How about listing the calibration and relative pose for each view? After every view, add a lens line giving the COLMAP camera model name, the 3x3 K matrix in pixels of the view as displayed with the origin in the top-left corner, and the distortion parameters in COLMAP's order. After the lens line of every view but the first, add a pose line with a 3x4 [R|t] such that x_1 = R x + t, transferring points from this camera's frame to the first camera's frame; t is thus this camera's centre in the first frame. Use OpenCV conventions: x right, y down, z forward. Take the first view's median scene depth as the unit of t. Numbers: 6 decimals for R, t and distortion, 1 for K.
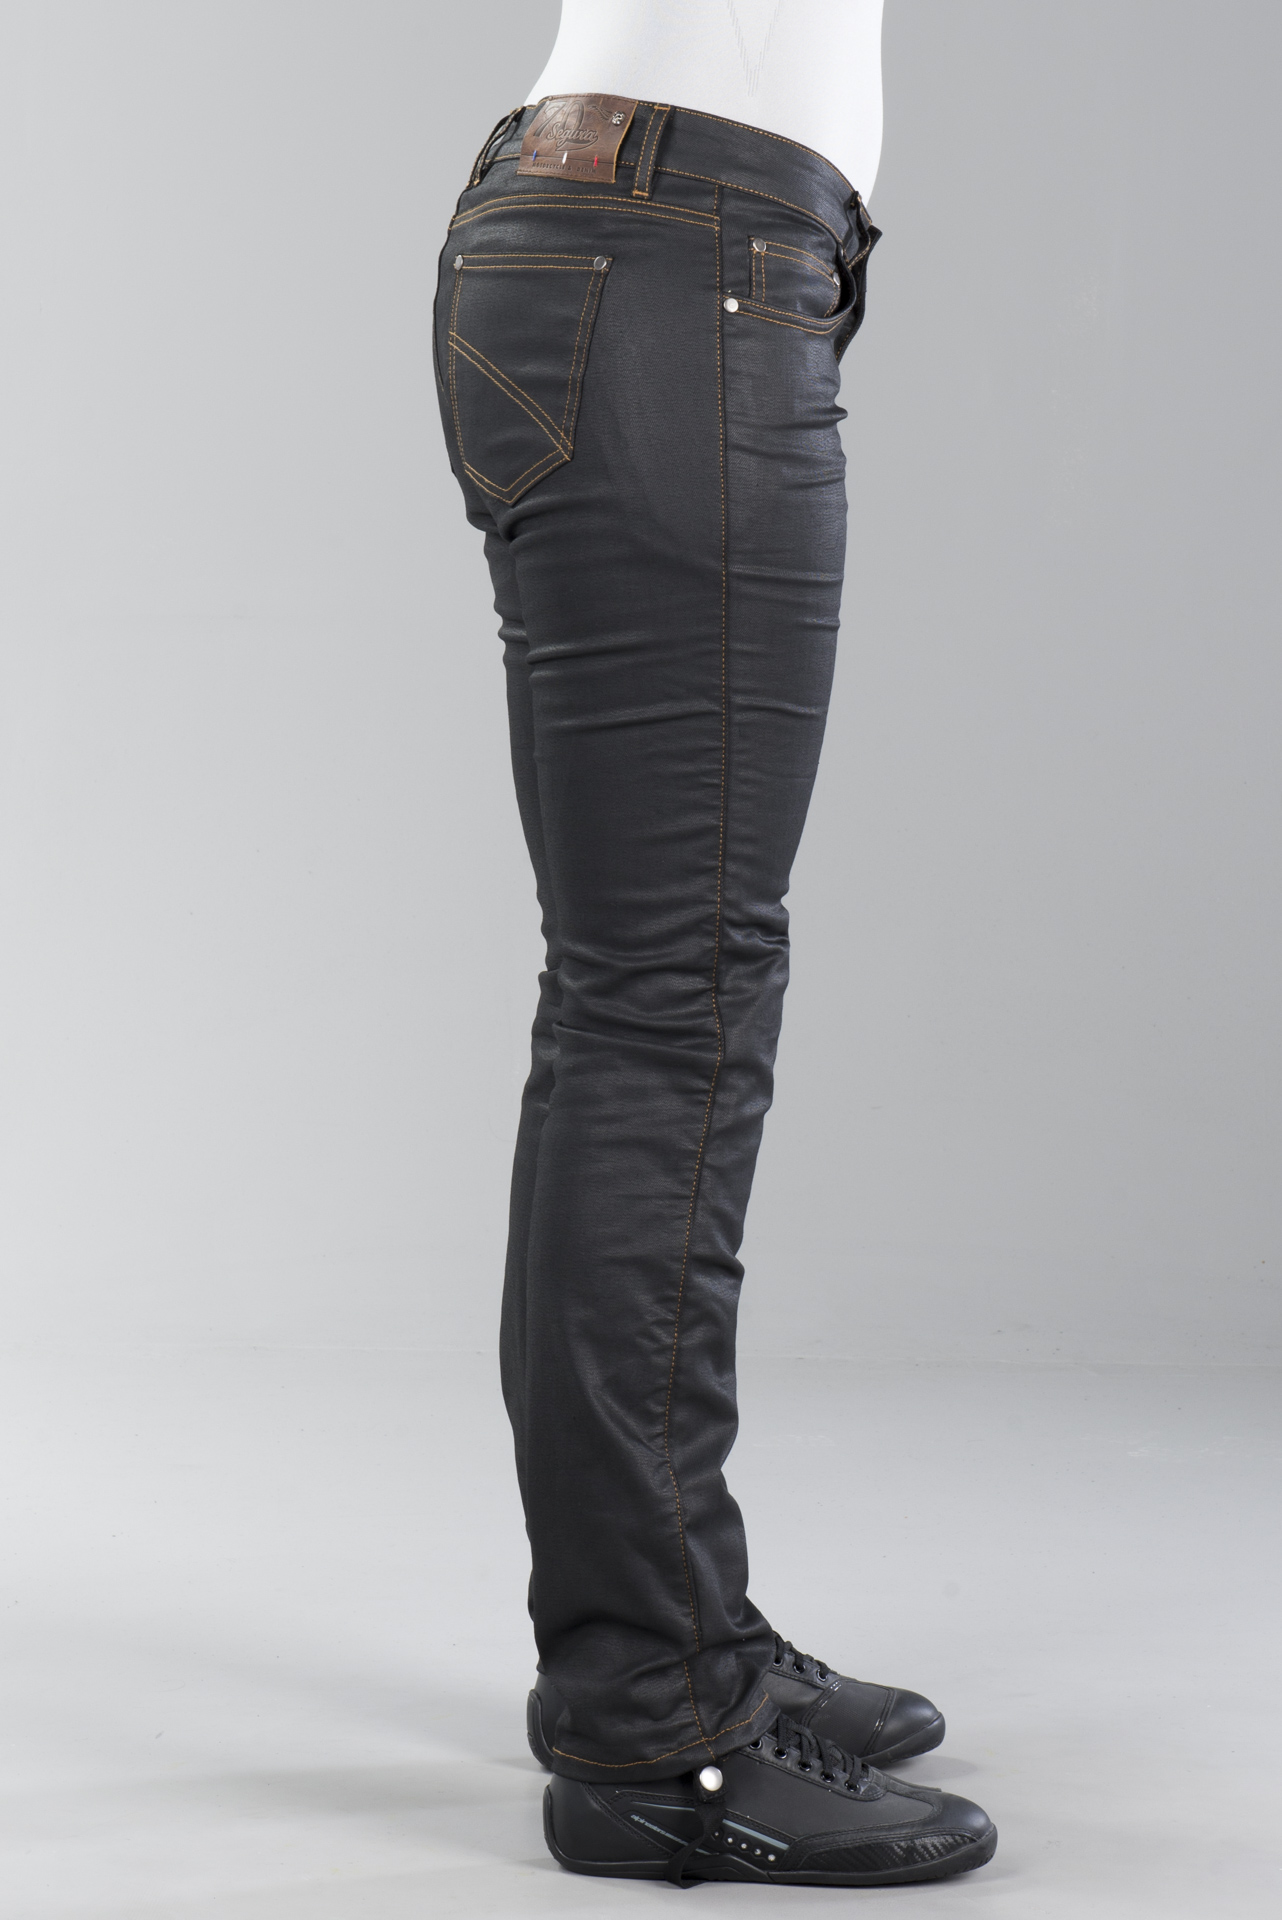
lens RADIAL K [[5109.9, 0, 641.0], [0, 5109.9, 960.0], [0, 0, 1]] dist [0.002421, 0.358002]
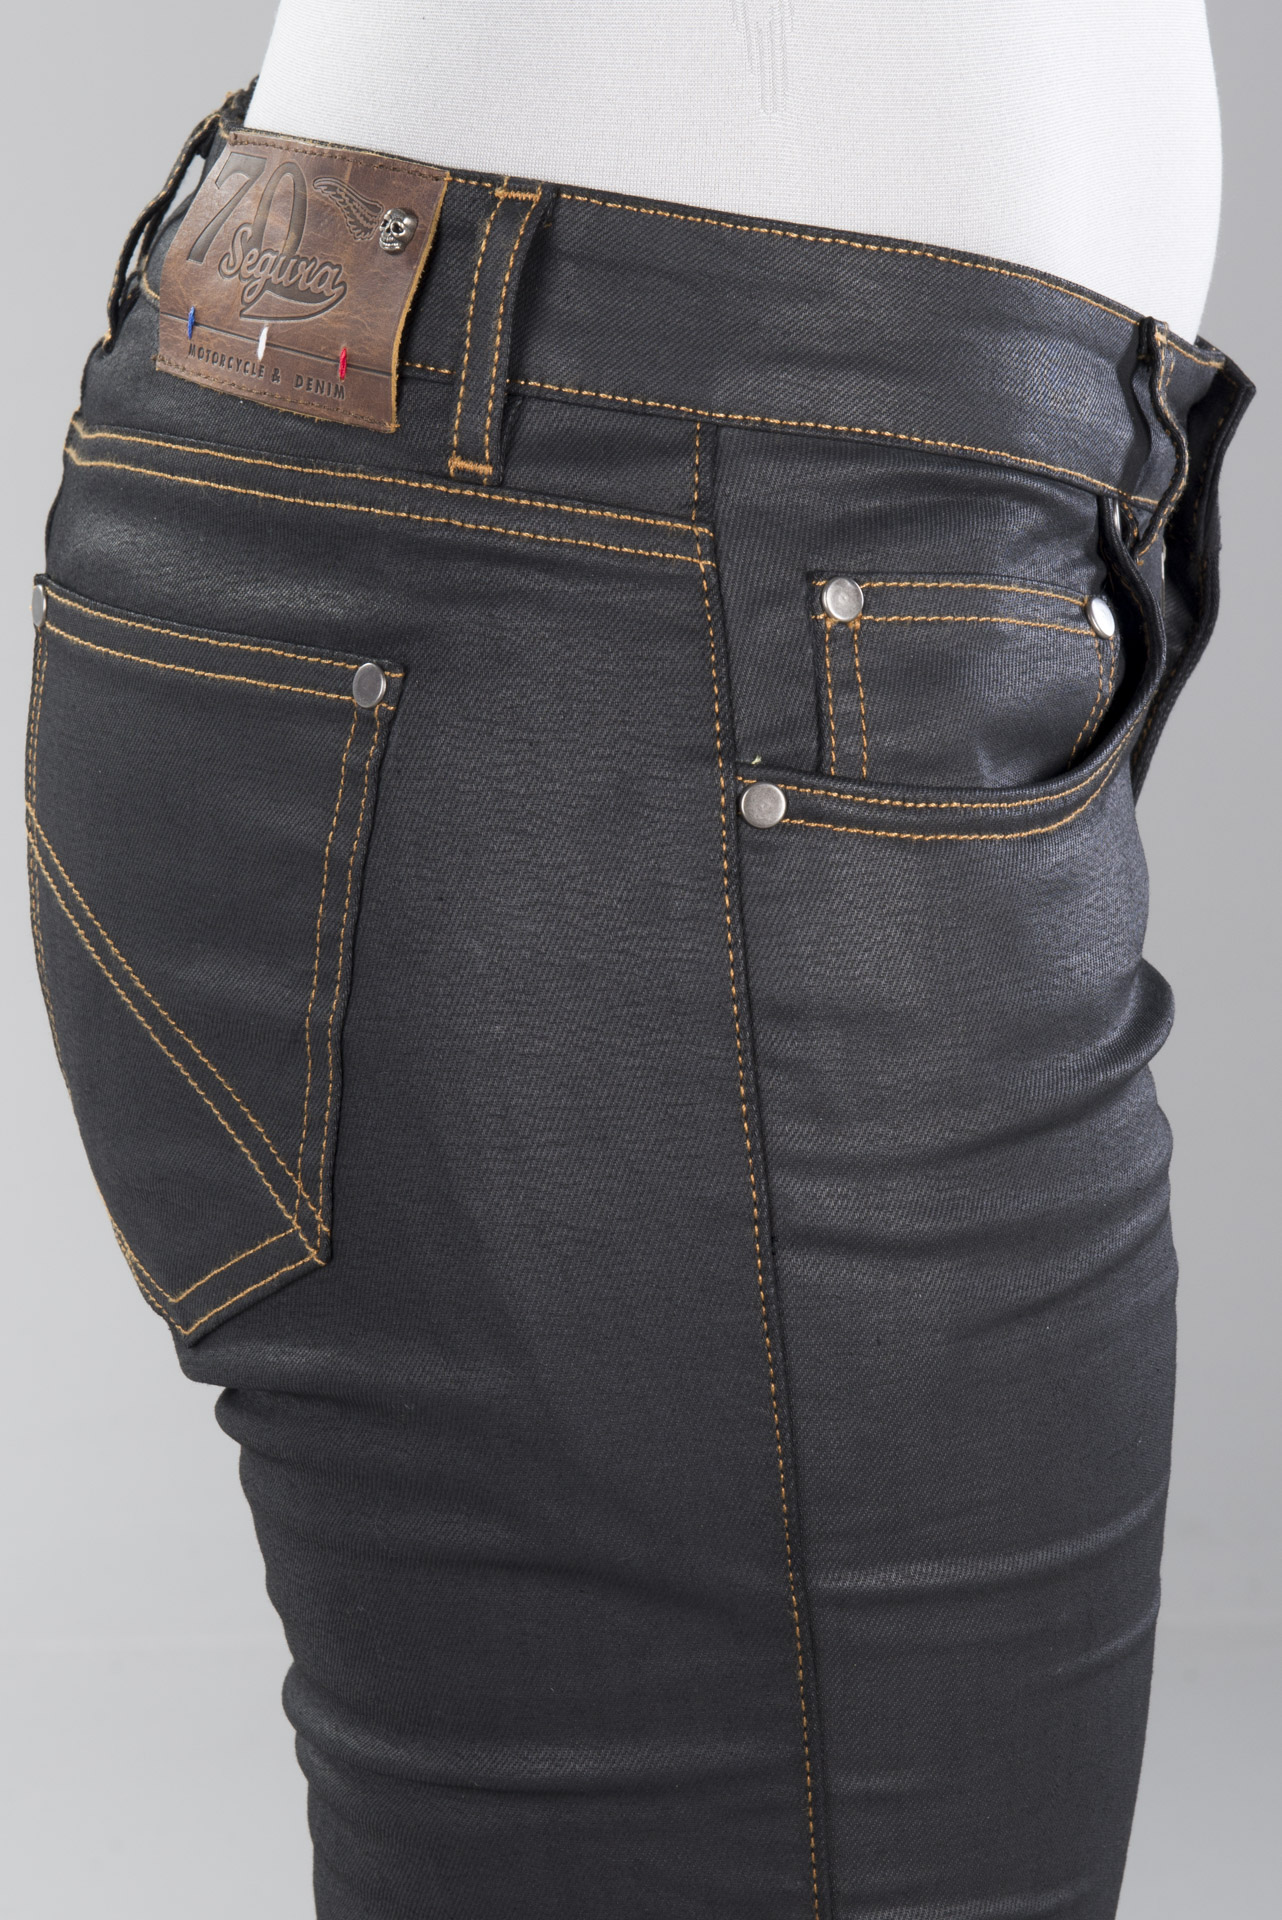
lens RADIAL K [[5109.9, 0, 641.0], [0, 5109.9, 960.0], [0, 0, 1]] dist [0.002421, 0.358002]
pose [[0.992952, -0.054715, -0.105128, 0.043436], [0.068560, 0.988749, 0.132950, -0.161287], [0.096671, -0.139220, 0.985532, 0.672197]]
